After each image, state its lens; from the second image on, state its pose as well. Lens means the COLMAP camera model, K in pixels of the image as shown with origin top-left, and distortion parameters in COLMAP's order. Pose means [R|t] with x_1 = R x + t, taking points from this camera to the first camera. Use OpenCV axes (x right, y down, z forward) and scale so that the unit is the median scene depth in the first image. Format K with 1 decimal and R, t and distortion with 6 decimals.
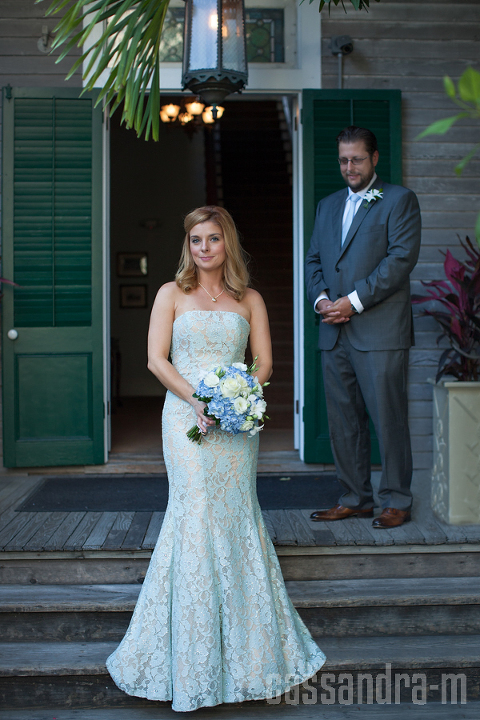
lens RADIAL K [[1228.4, 0, 234.1], [0, 1228.4, 363.0], [0, 0, 1]] dist [-0.077437, 0.000000]
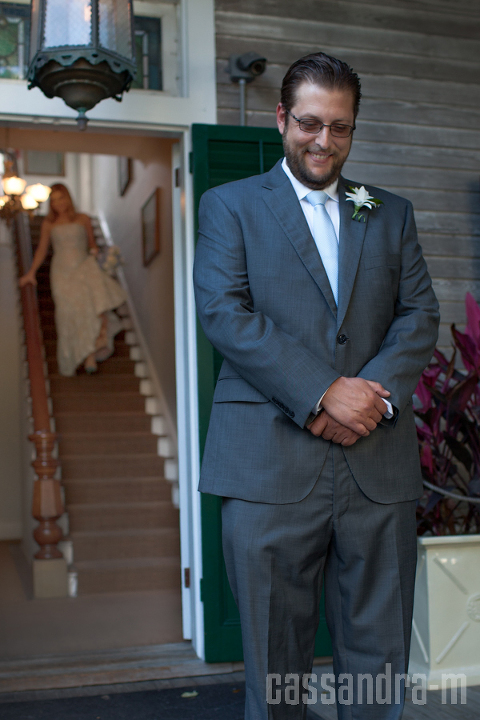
lens RADIAL K [[1036.9, 0, 273.9], [0, 1036.9, 388.0], [0, 0, 1]] dist [-0.036897, 0.000000]
pose [[0.967879, -0.000671, 0.251416, -0.049201], [0.026395, 0.994741, -0.098958, -0.011634], [-0.250027, 0.102415, 0.962807, 0.431706]]
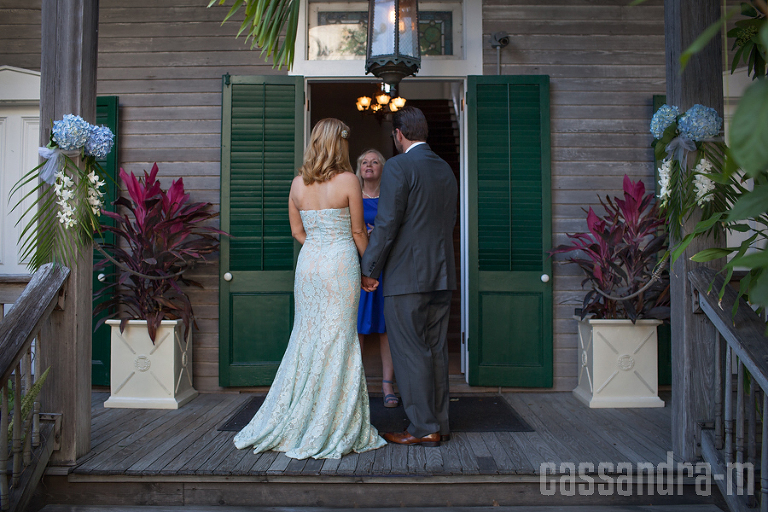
lens RADIAL K [[849.7, 0, 370.5], [0, 849.7, 242.7], [0, 0, 1]] dist [-0.037725, 0.000000]
pose [[0.998211, 0.001586, -0.059765, 0.010544], [-0.005145, 0.998218, -0.059449, -0.007621], [0.059565, 0.059650, 0.996441, 0.165364]]
